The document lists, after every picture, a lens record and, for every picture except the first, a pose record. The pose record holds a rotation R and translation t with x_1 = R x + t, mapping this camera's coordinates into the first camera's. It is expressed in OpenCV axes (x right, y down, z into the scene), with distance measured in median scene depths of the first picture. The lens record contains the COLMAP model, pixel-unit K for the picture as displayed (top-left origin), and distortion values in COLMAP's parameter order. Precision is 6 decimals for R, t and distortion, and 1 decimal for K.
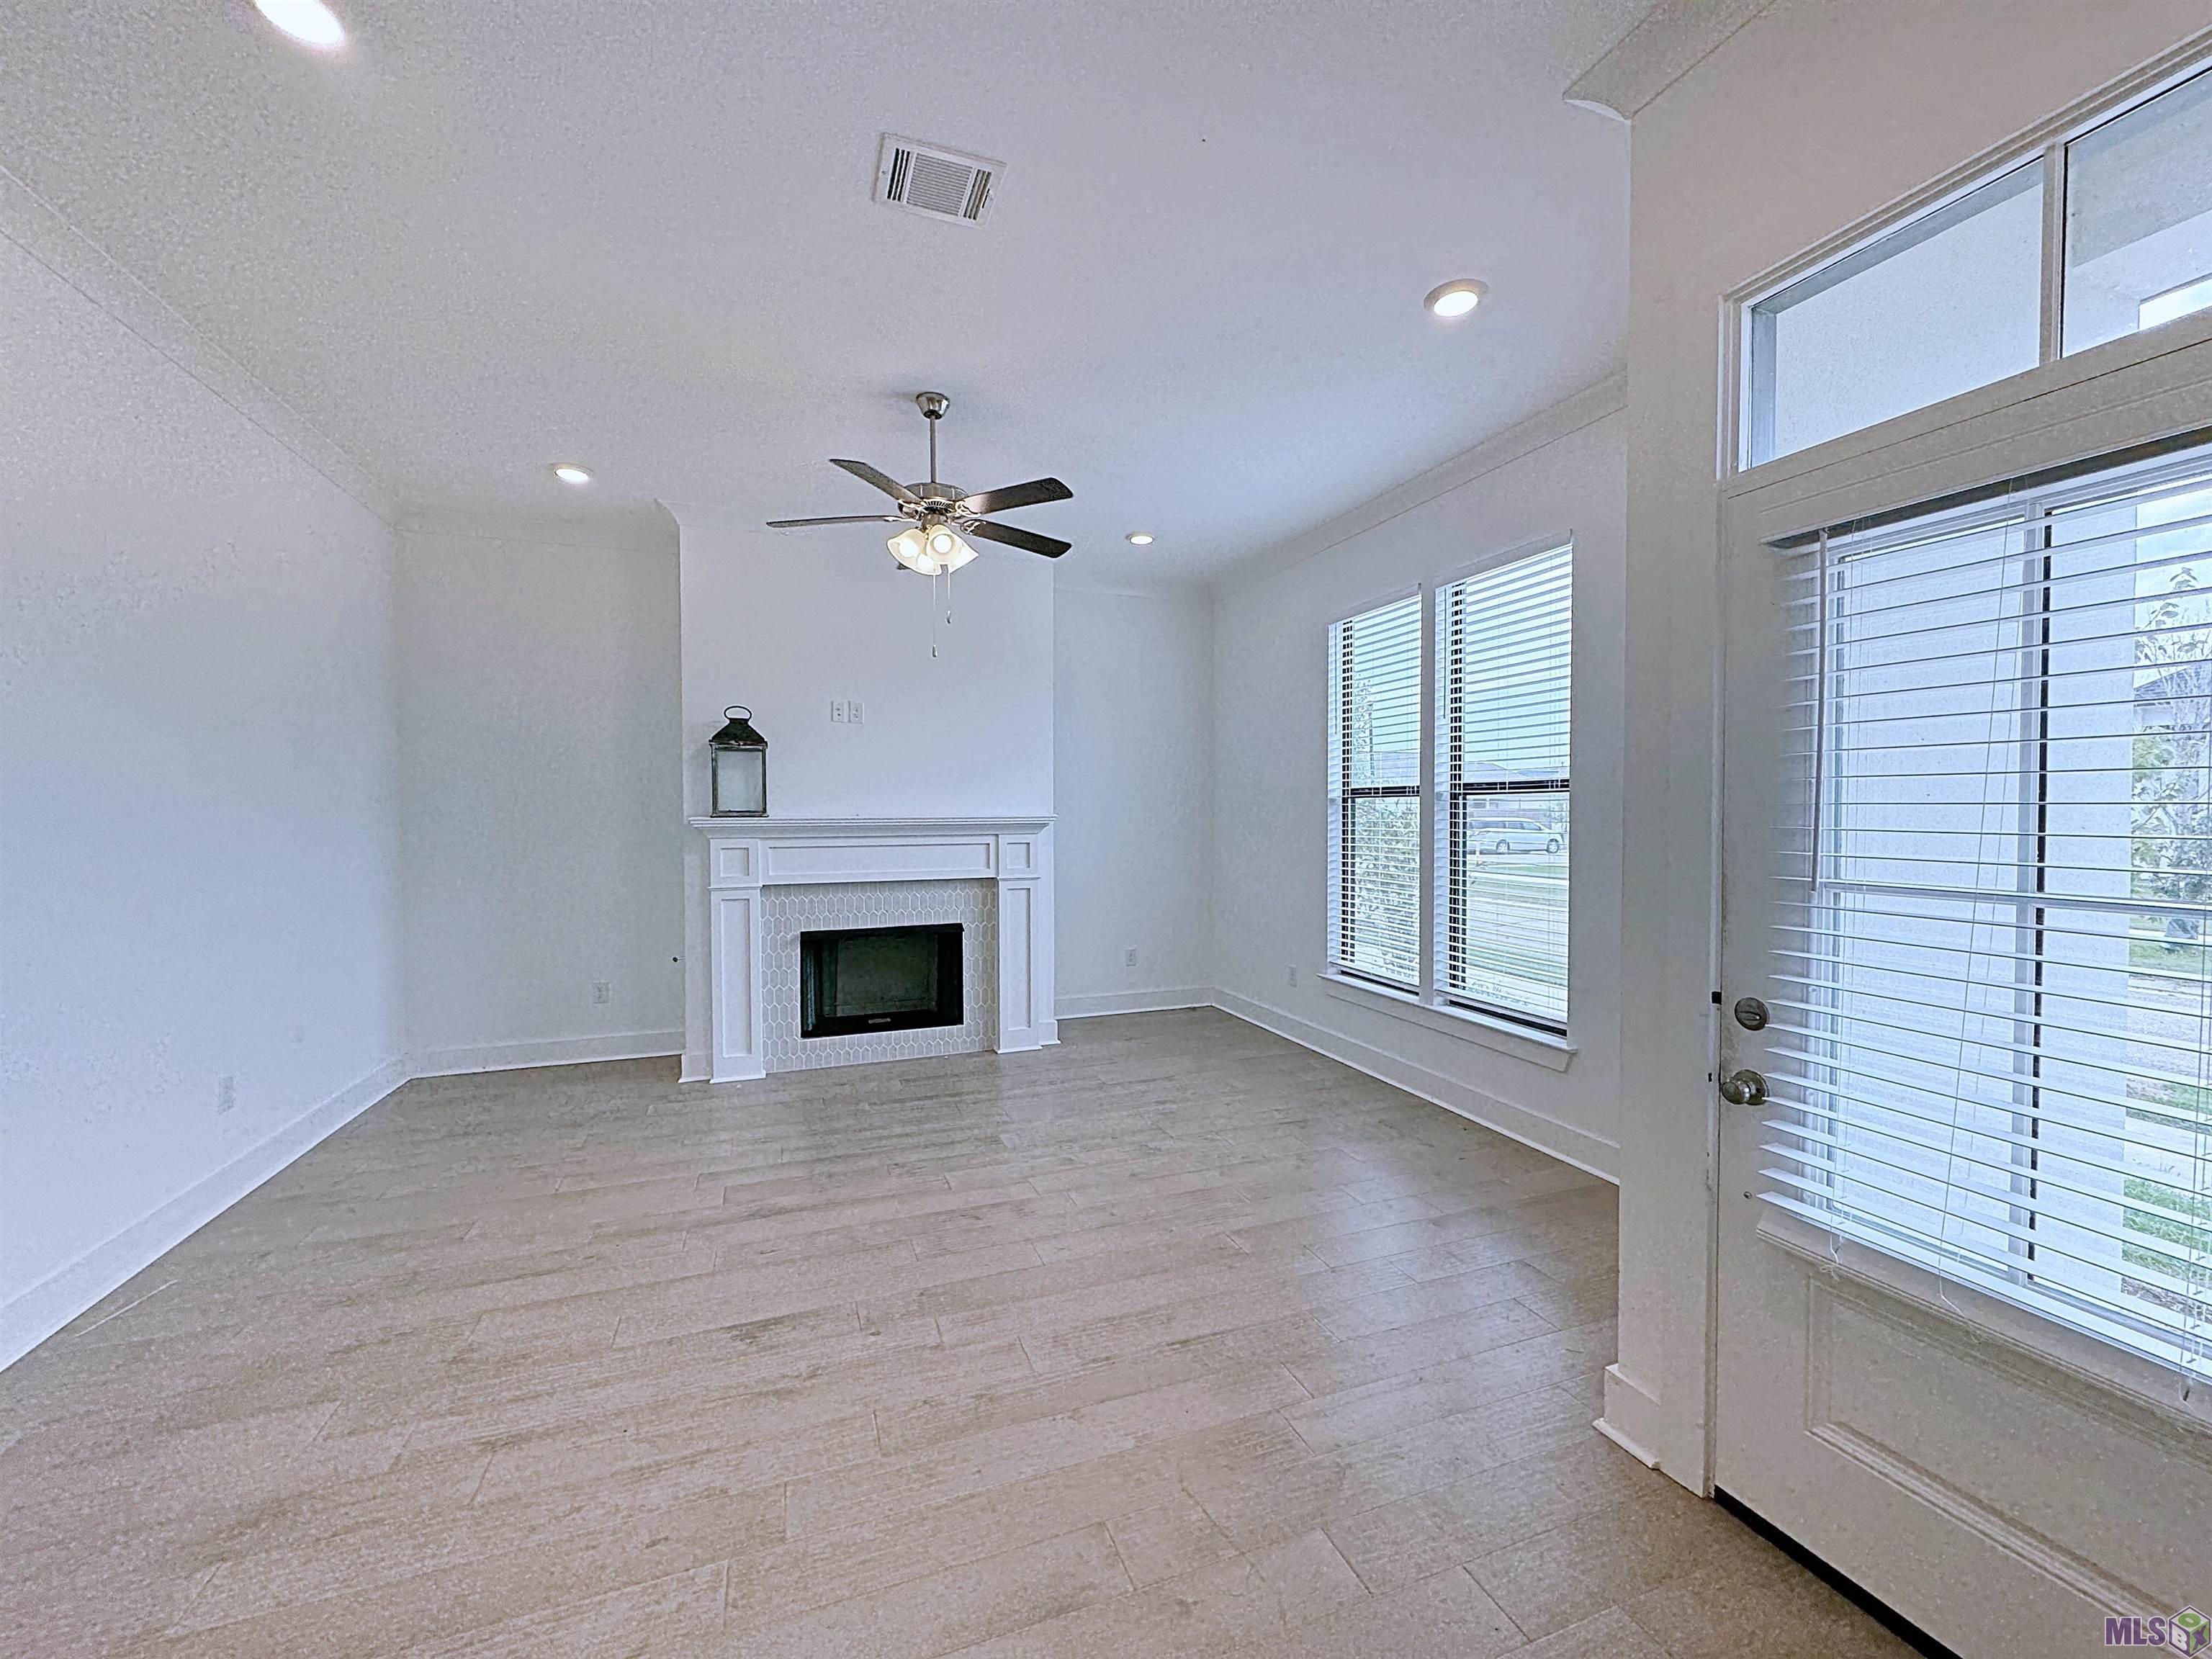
lens RADIAL K [[880.8, 0, 1103.1], [0, 880.8, 834.0], [0, 0, 1]] dist [-0.001330, 0.000710]
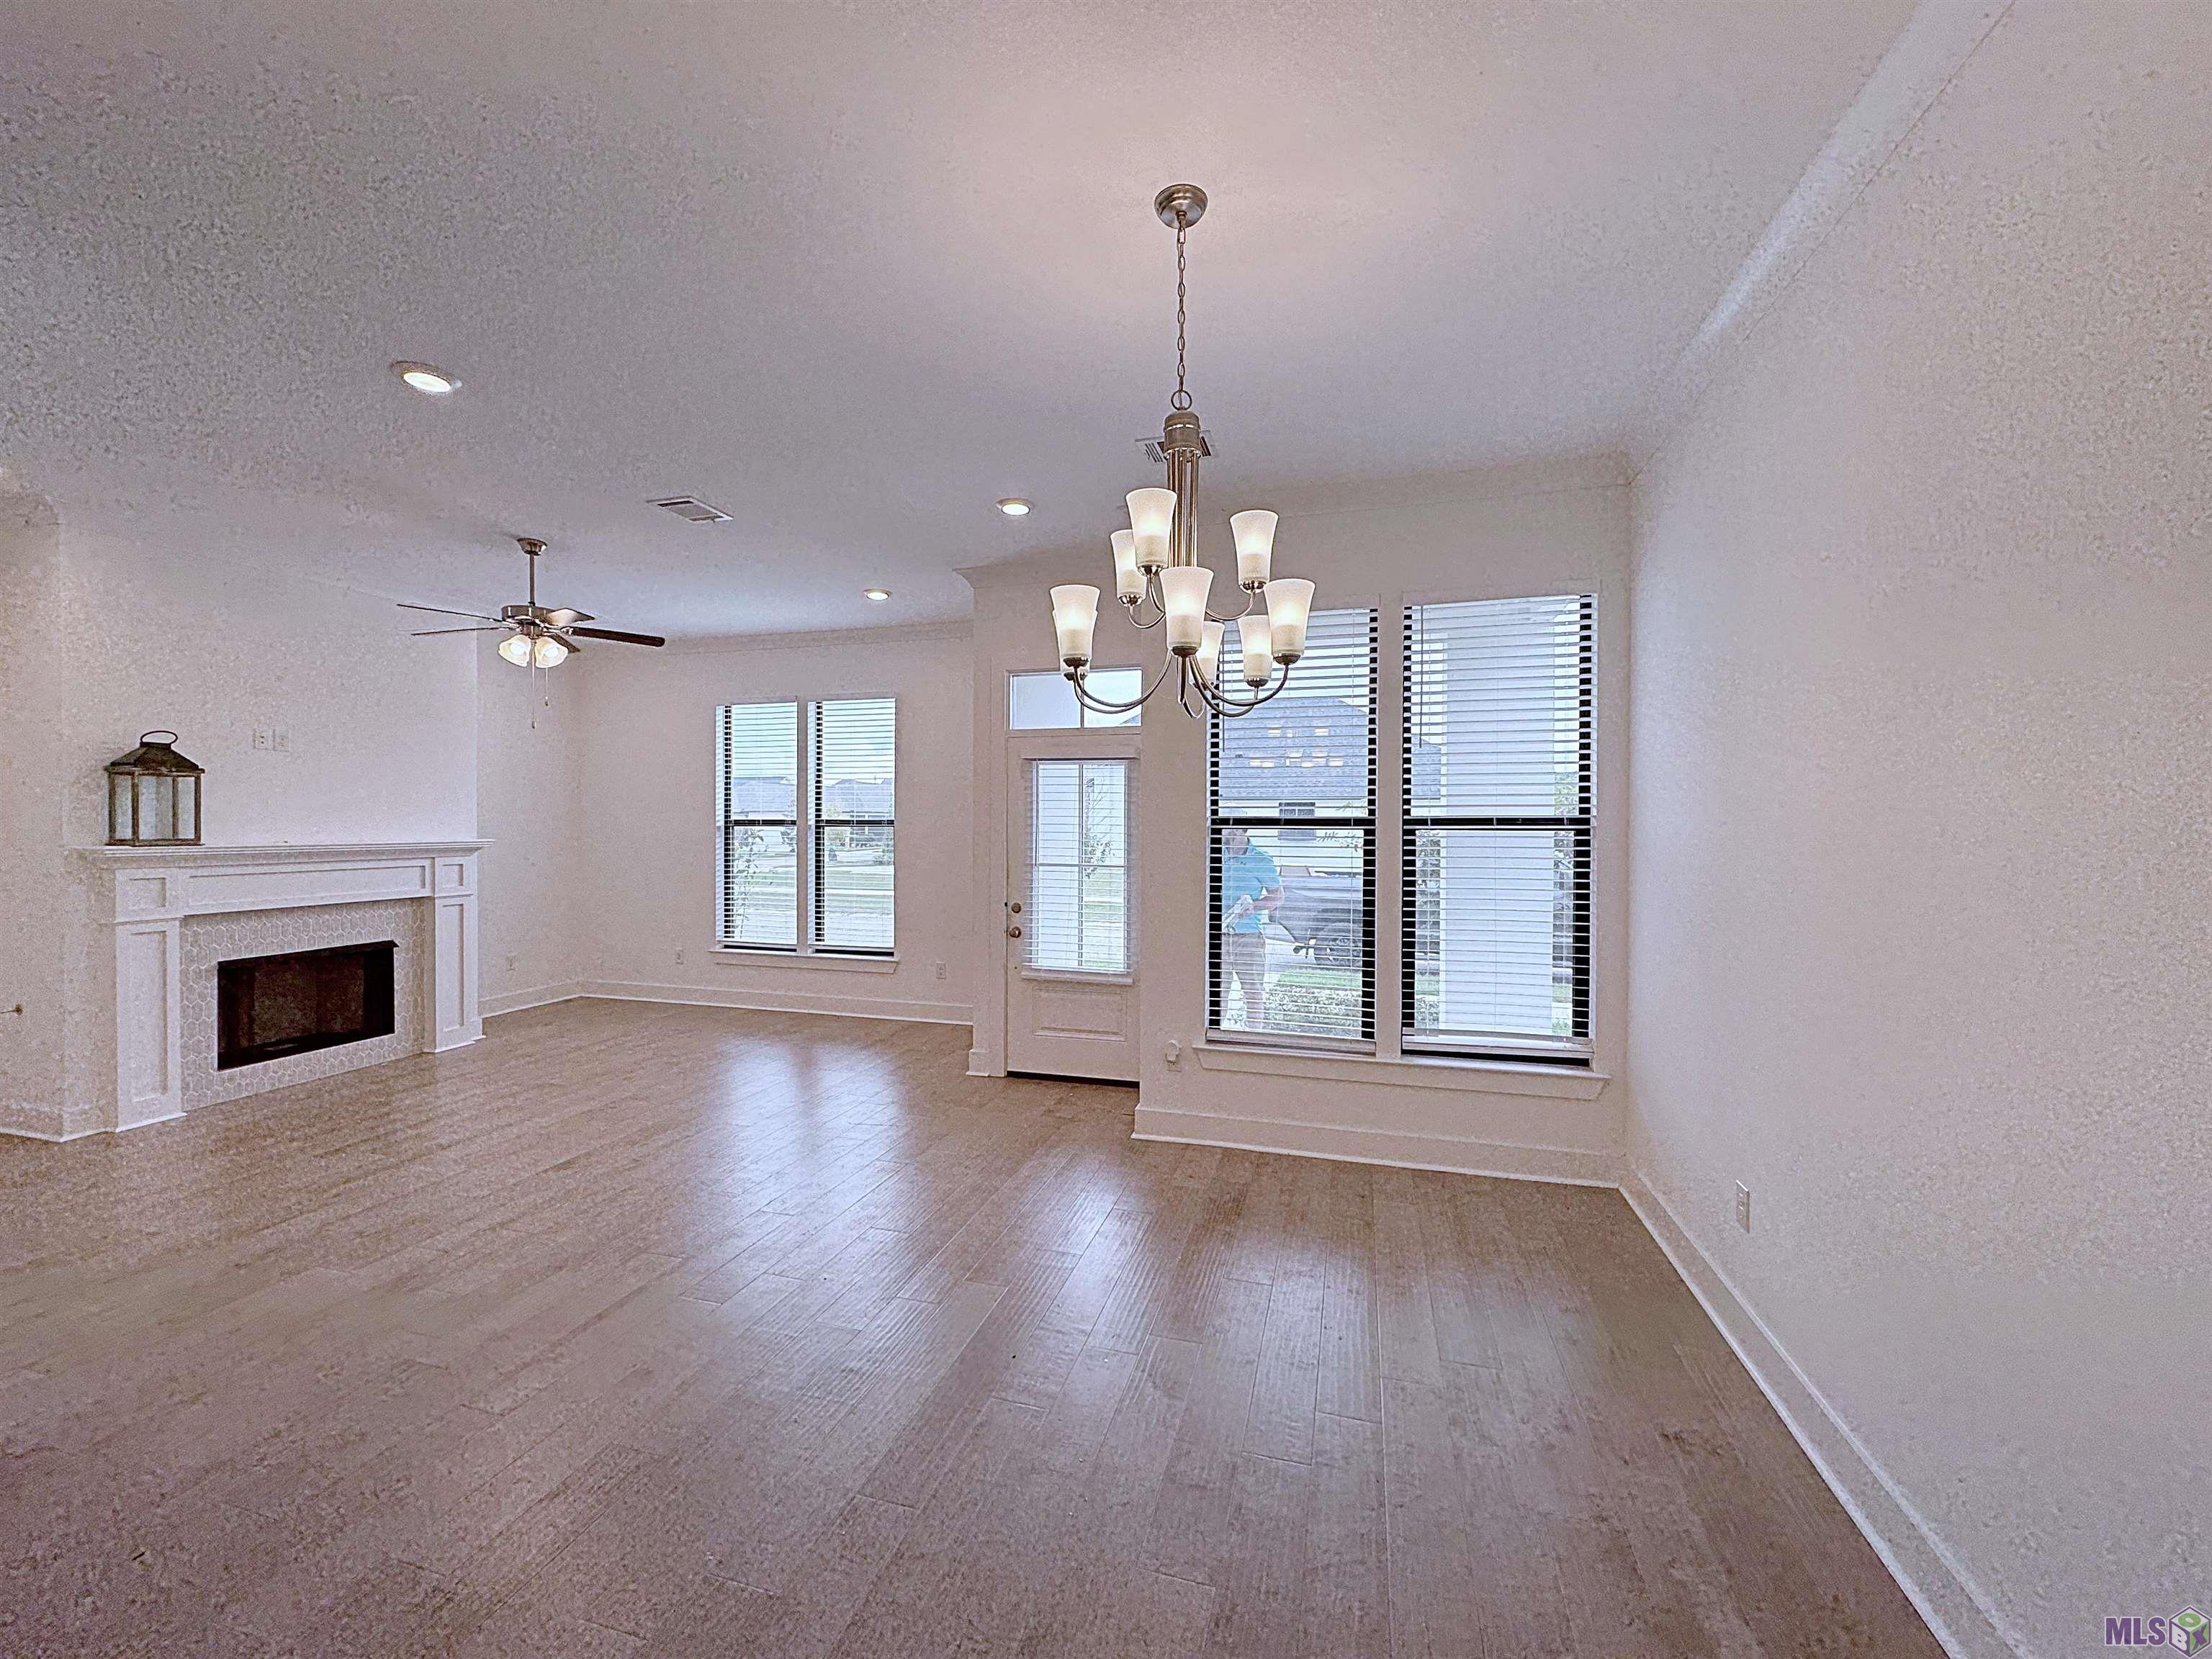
lens RADIAL K [[880.8, 0, 1106.4], [0, 880.8, 828.4], [0, 0, 1]] dist [-0.001330, 0.000710]
pose [[0.595317, 0.000634, 0.803491, -0.567689], [0.014729, 0.999823, -0.011702, -0.012014], [-0.803356, 0.018801, 0.595202, -0.398896]]
